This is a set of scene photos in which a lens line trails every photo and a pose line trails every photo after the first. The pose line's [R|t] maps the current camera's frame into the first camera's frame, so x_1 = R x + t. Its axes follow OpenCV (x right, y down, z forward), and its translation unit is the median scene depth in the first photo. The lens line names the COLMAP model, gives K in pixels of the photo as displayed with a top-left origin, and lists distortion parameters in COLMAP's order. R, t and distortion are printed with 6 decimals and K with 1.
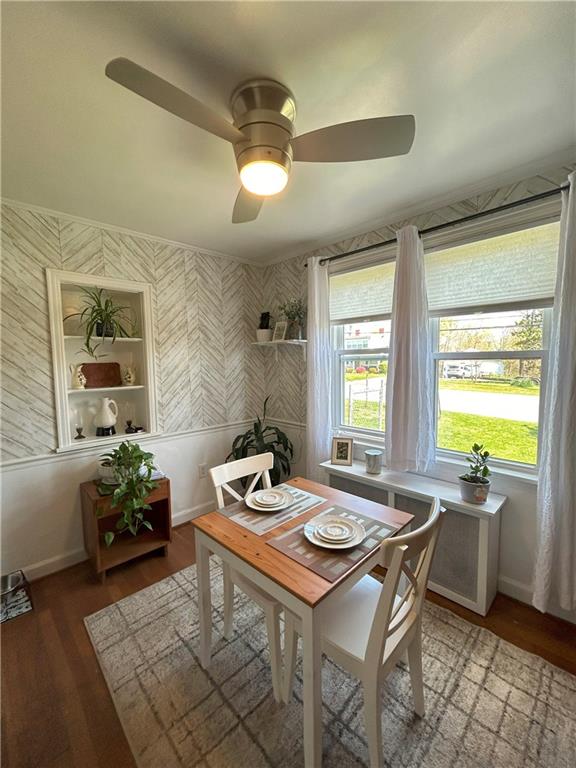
lens RADIAL K [[308.9, 0, 289.7], [0, 308.9, 385.1], [0, 0, 1]] dist [0.000892, -0.001079]
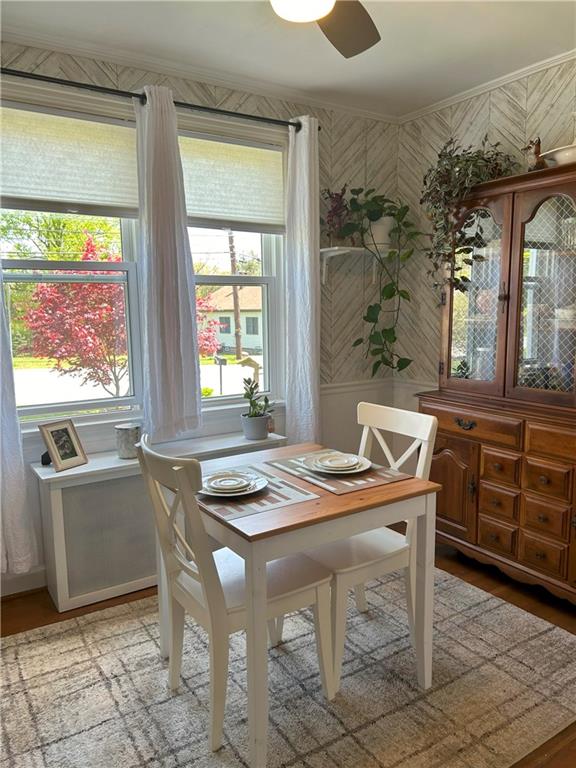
lens RADIAL K [[562.9, 0, 274.2], [0, 562.9, 381.7], [0, 0, 1]] dist [0.059410, -0.104325]
pose [[0.233170, -0.127282, 0.964070, -1.046138], [0.077466, 0.990677, 0.112059, 0.025974], [-0.969345, 0.048554, 0.240857, 0.568915]]
